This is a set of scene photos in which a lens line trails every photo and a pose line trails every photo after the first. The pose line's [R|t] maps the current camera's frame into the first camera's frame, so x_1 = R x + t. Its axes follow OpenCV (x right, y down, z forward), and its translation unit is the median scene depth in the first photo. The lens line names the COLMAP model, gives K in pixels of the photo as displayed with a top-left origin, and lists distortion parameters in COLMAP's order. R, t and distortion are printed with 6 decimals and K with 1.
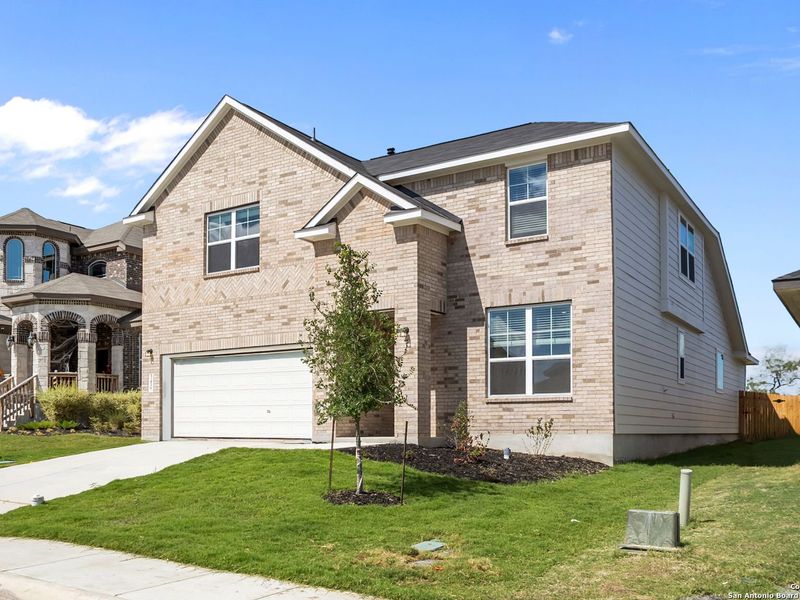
lens RADIAL K [[679.0, 0, 399.7], [0, 679.0, 313.1], [0, 0, 1]] dist [-0.066247, 0.000601]
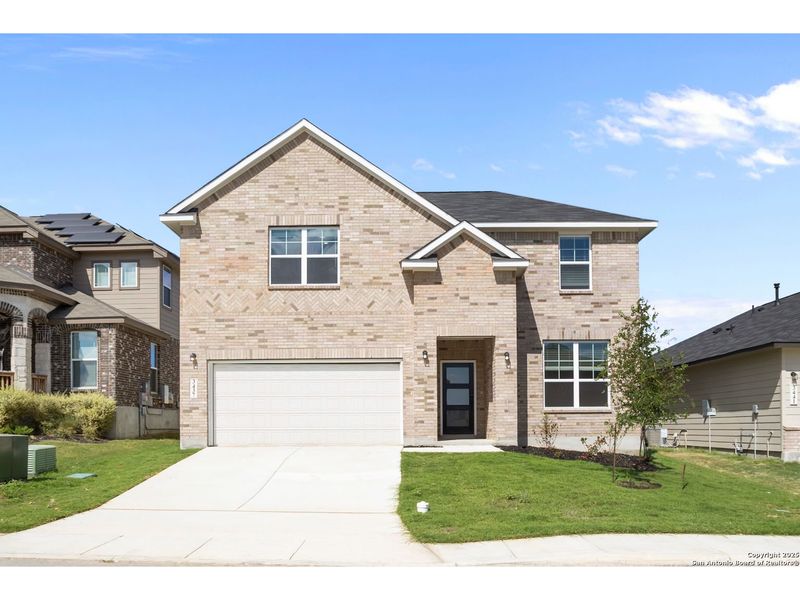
lens RADIAL K [[595.6, 0, 399.0], [0, 595.6, 325.2], [0, 0, 1]] dist [-0.051958, 0.004671]
pose [[0.875724, 0.080790, 0.476005, -0.616322], [-0.076882, 0.996655, -0.027714, 0.015634], [-0.476652, -0.012326, 0.879006, 0.120325]]
